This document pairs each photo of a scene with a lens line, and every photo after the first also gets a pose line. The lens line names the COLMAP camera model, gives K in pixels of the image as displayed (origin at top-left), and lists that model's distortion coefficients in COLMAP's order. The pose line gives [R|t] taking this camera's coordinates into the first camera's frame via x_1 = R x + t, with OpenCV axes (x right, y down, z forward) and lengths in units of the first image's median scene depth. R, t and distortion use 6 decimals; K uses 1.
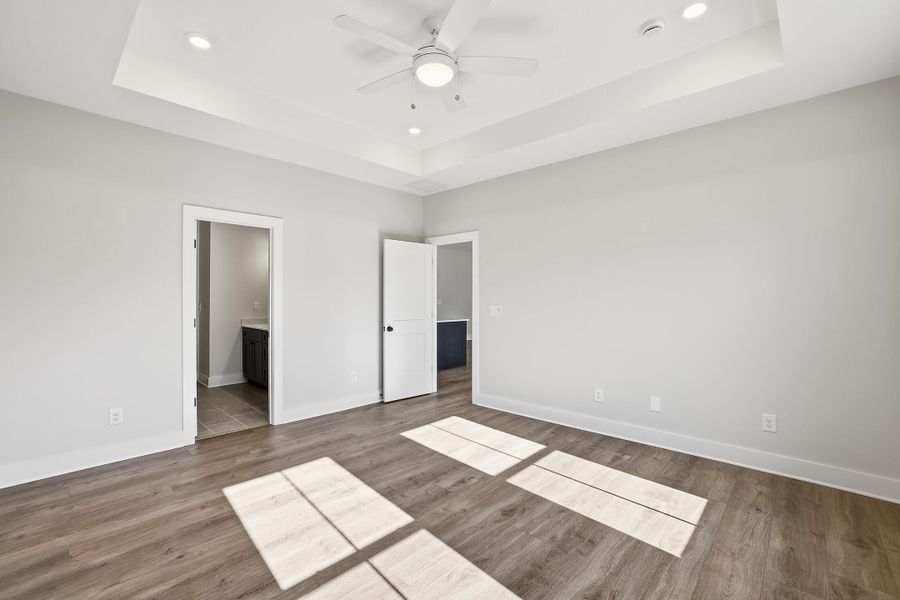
lens RADIAL K [[376.3, 0, 447.5], [0, 376.3, 298.6], [0, 0, 1]] dist [-0.043985, 0.016910]
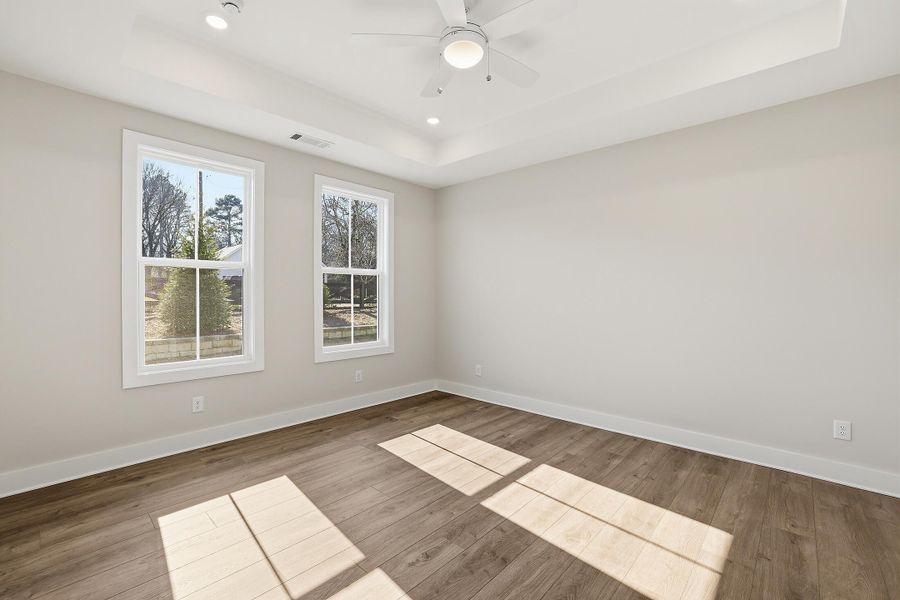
lens RADIAL K [[372.3, 0, 446.9], [0, 372.3, 286.7], [0, 0, 1]] dist [0.026318, -0.000037]
pose [[-0.999992, -0.003558, -0.001656, 0.008715], [-0.003525, 0.999809, -0.019220, 0.000100], [0.001724, -0.019214, -0.999814, 1.982279]]
